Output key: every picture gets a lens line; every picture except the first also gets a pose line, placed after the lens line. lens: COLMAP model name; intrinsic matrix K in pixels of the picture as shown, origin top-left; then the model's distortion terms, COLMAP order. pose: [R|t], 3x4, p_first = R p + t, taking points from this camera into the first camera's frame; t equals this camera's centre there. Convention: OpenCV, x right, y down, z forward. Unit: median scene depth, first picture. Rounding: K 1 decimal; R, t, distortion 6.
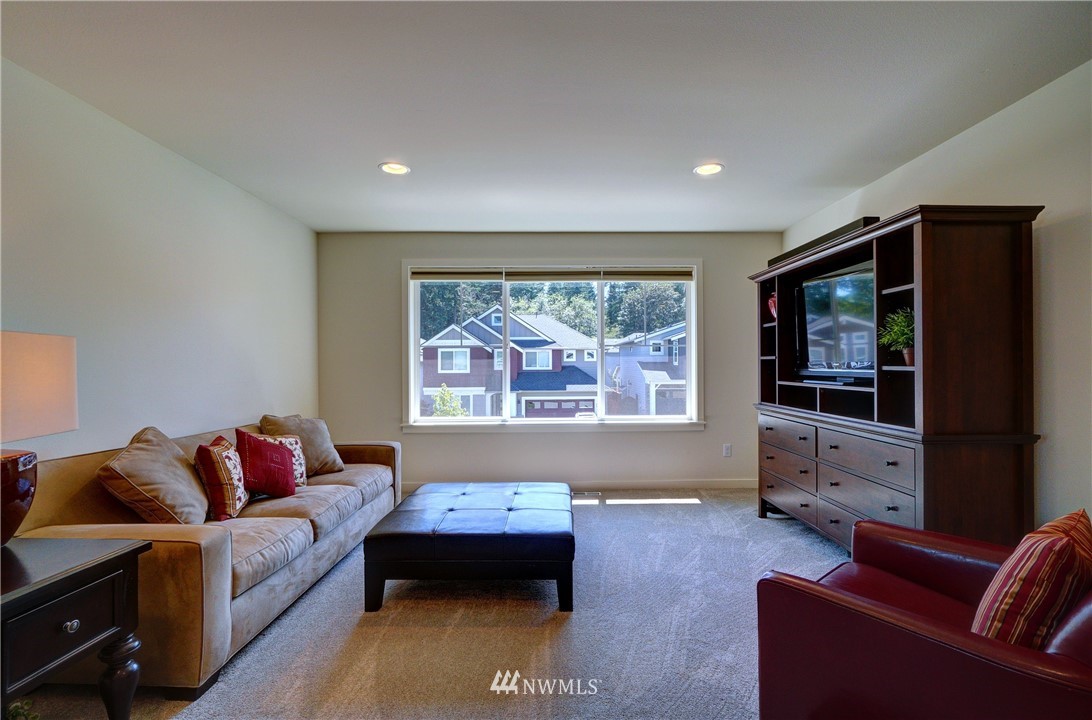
lens RADIAL K [[502.8, 0, 547.7], [0, 502.8, 361.4], [0, 0, 1]] dist [0.000296, 0.000809]
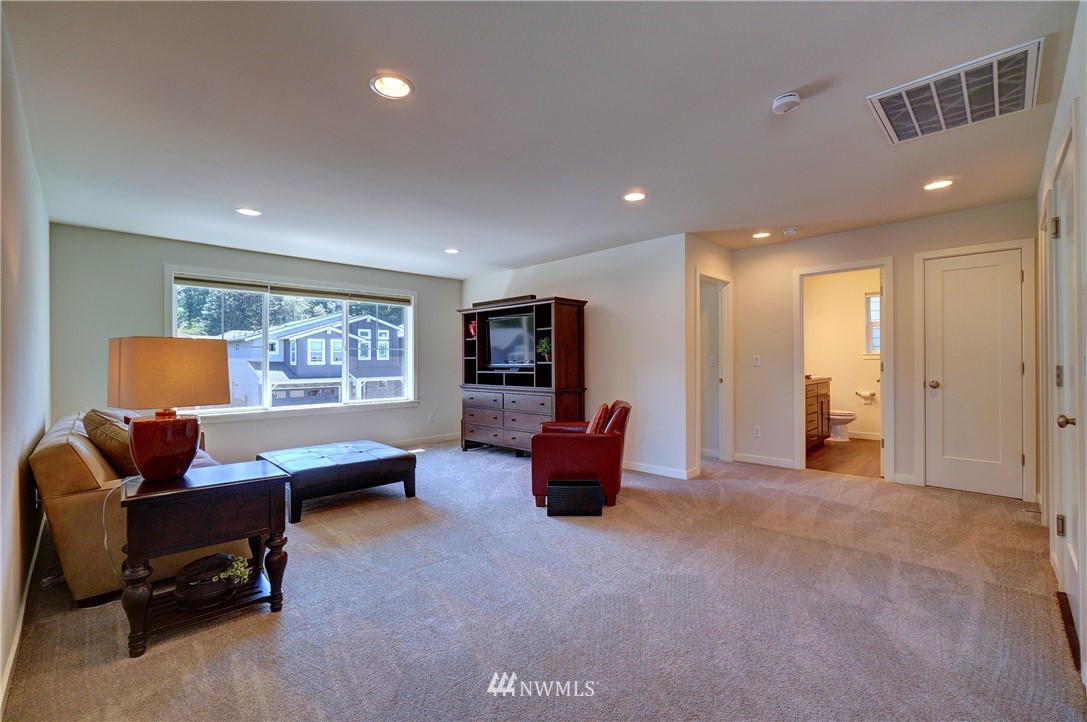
lens RADIAL K [[464.8, 0, 541.0], [0, 464.8, 359.0], [0, 0, 1]] dist [-0.001081, 0.000084]
pose [[0.727204, 0.003918, 0.686410, -0.555014], [-0.000609, 0.999987, -0.005062, 0.004786], [-0.686421, 0.003263, 0.727197, -0.387585]]
